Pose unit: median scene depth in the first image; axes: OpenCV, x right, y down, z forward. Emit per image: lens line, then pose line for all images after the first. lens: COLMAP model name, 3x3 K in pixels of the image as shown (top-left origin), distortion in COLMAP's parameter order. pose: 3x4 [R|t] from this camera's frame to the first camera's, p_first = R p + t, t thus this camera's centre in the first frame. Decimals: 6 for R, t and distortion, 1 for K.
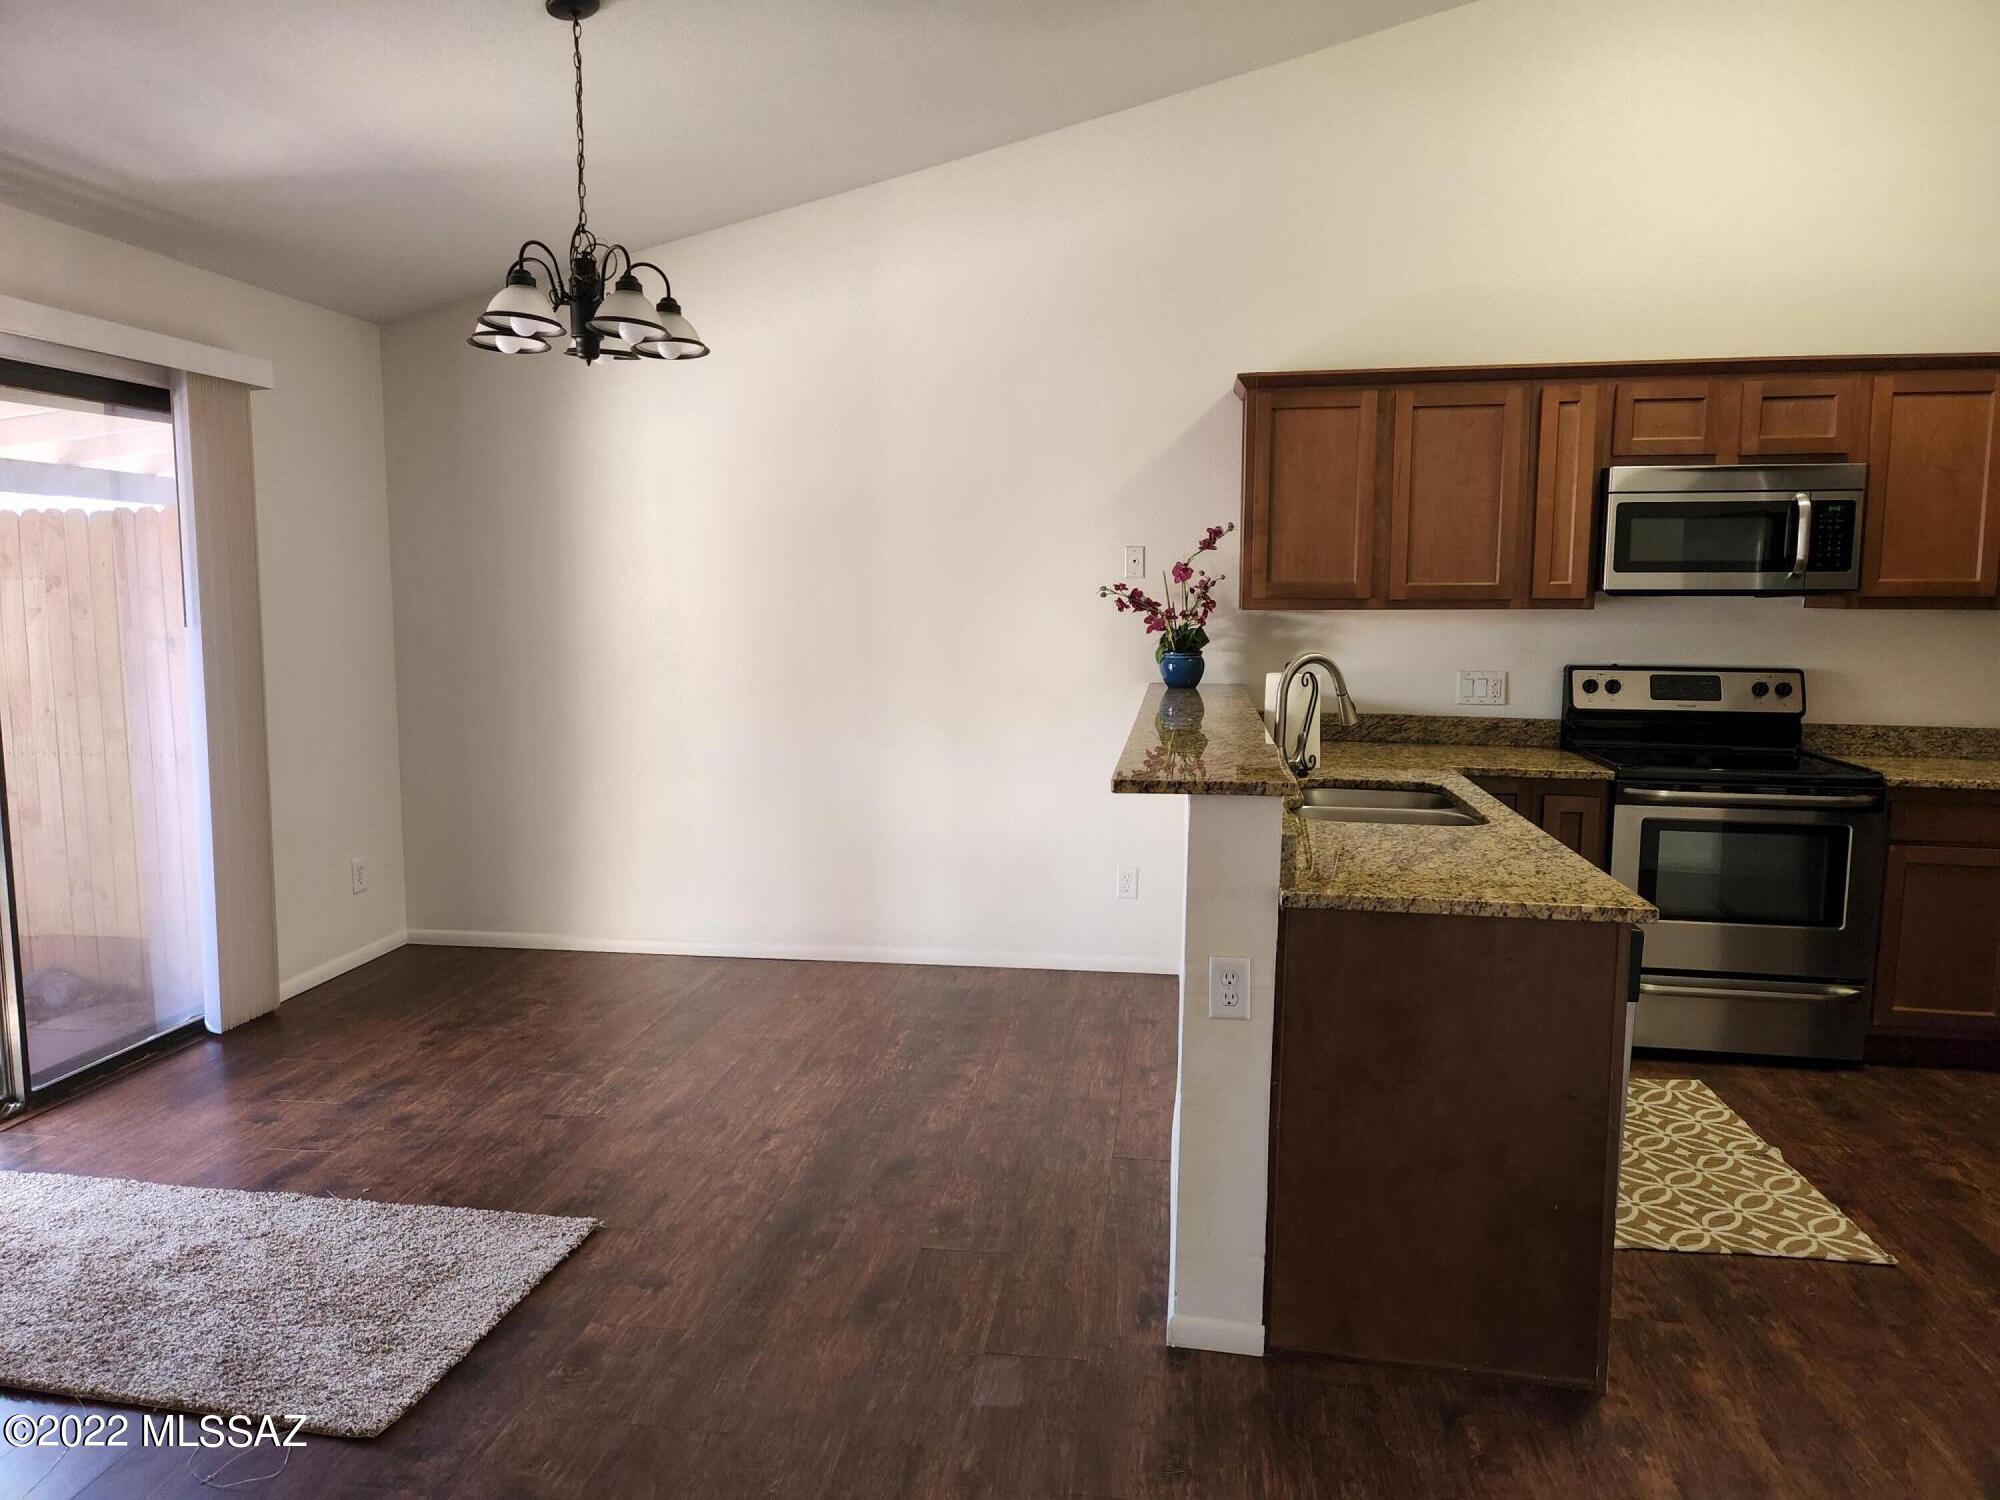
lens RADIAL K [[1363.6, 0, 994.3], [0, 1363.6, 731.6], [0, 0, 1]] dist [0.071476, -0.060381]
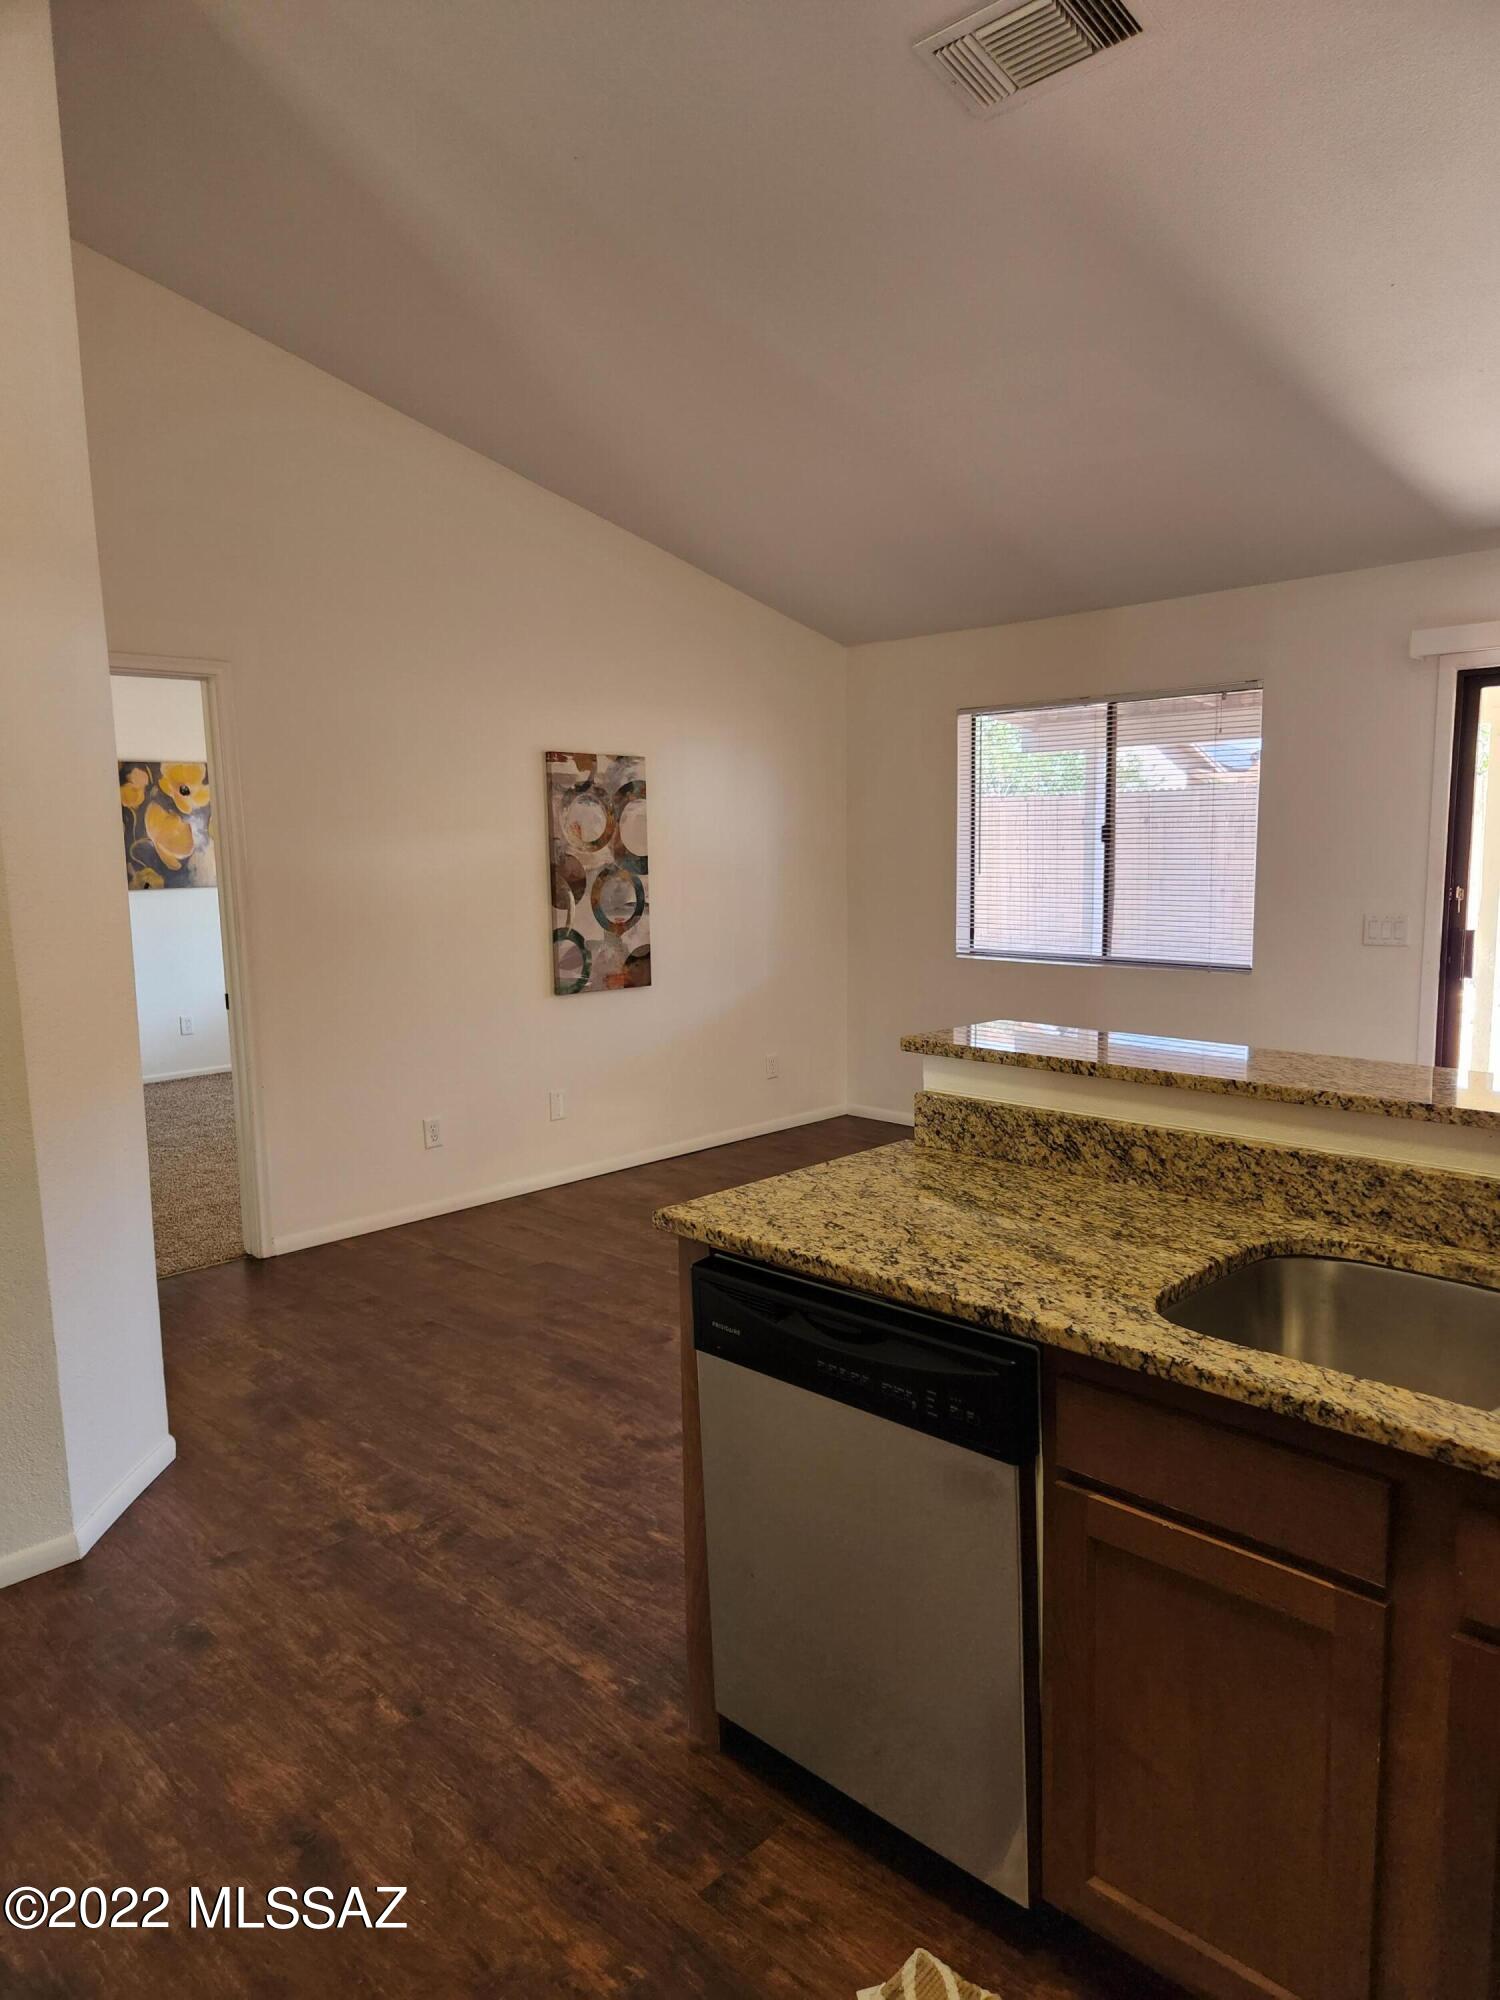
lens RADIAL K [[1342.1, 0, 753.8], [0, 1342.1, 1013.3], [0, 0, 1]] dist [0.036833, -0.002817]
pose [[-0.612208, 0.106514, -0.783490, 0.648675], [-0.073672, 0.978891, 0.190645, -0.099622], [0.787257, 0.174436, -0.591438, 0.901160]]
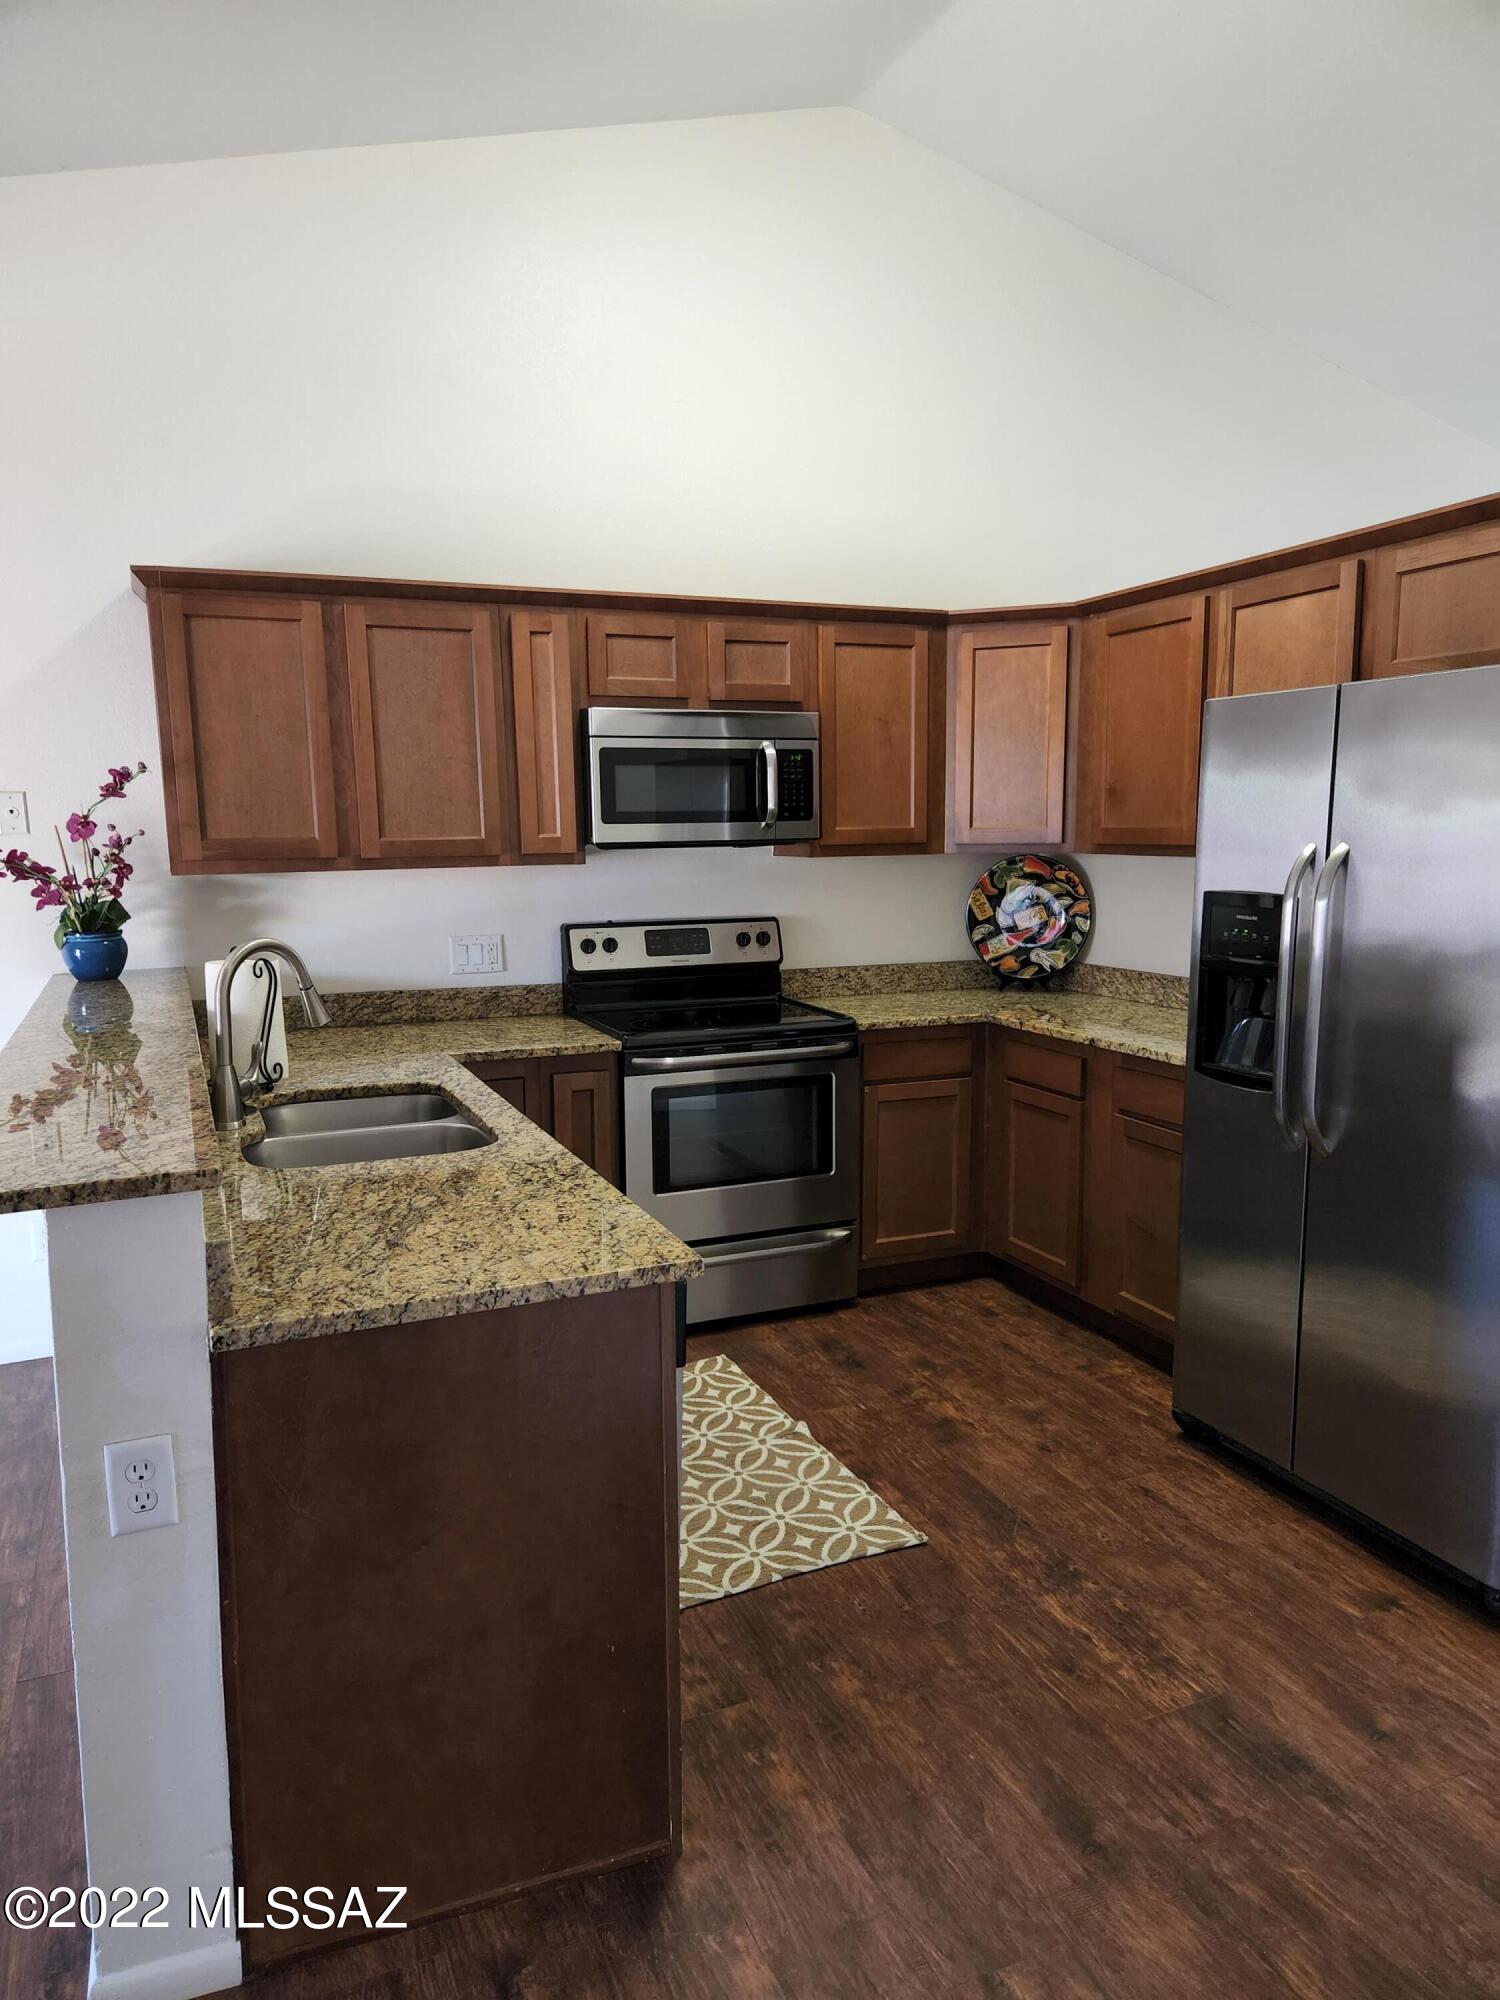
lens RADIAL K [[1357.8, 0, 767.0], [0, 1357.8, 1012.7], [0, 0, 1]] dist [0.075927, -0.066984]
pose [[0.851768, -0.089192, 0.516271, 0.065361], [0.071530, 0.995973, 0.054053, -0.032491], [-0.519013, -0.009112, 0.854718, 0.173651]]
